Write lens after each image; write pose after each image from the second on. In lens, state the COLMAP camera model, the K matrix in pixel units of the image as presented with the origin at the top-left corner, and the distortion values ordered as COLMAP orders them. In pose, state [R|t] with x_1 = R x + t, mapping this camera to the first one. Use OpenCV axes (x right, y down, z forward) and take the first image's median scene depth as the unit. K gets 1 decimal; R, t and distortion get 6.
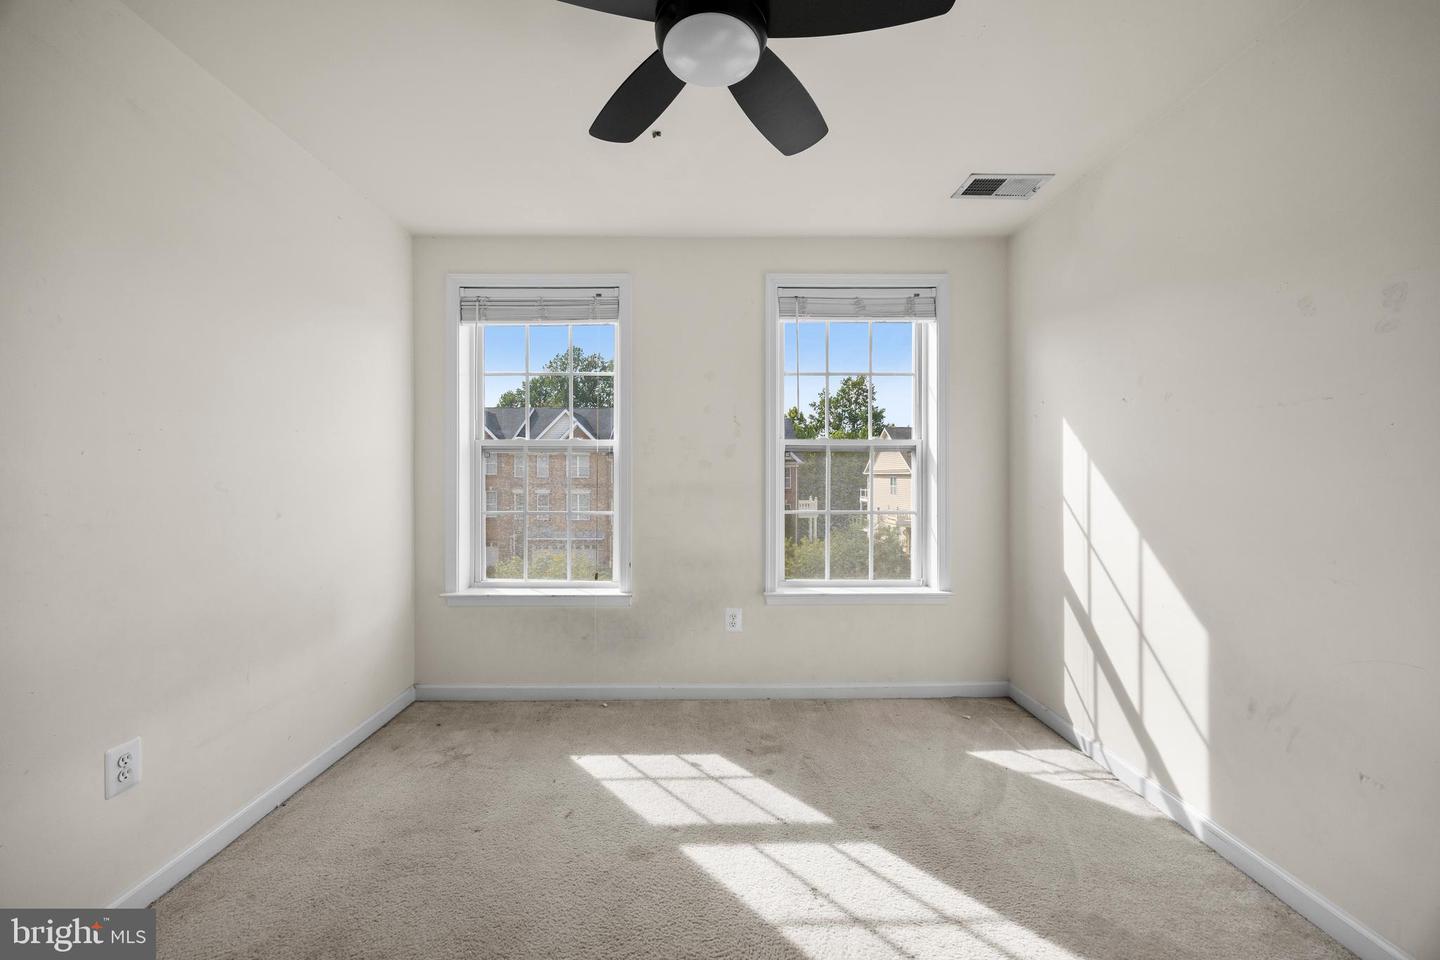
lens RADIAL K [[545.4, 0, 726.5], [0, 545.4, 475.1], [0, 0, 1]] dist [-0.006950, 0.000697]
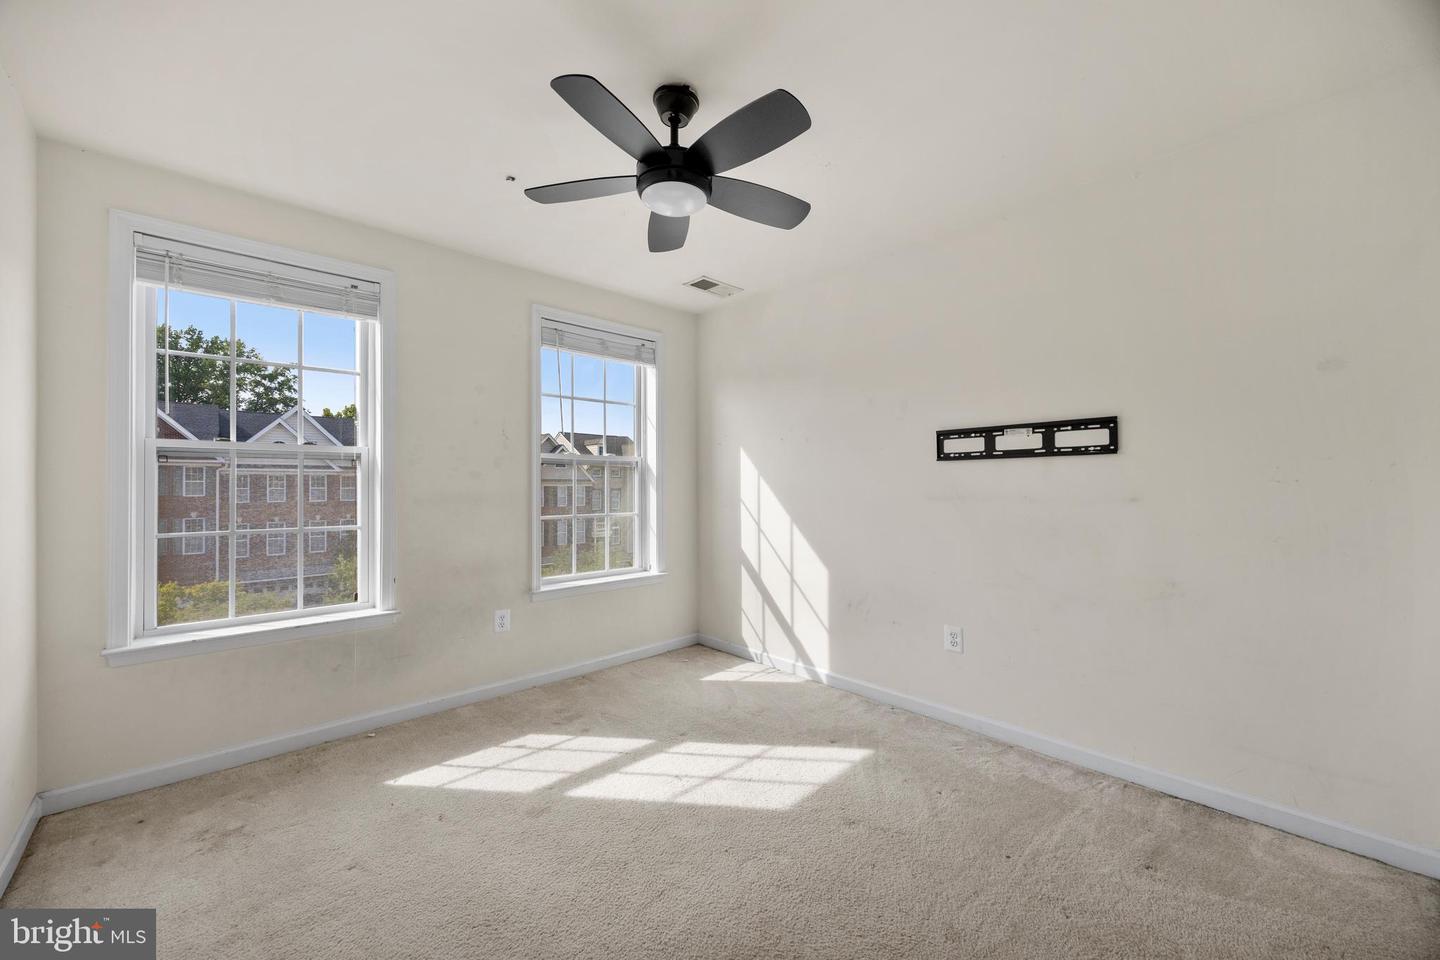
lens RADIAL K [[545.4, 0, 718.0], [0, 545.4, 480.3], [0, 0, 1]] dist [-0.006950, 0.000697]
pose [[0.739021, 0.003642, 0.673673, -0.428646], [-0.000046, 0.999986, -0.005356, -0.004388], [-0.673683, 0.003927, 0.739010, -0.079506]]
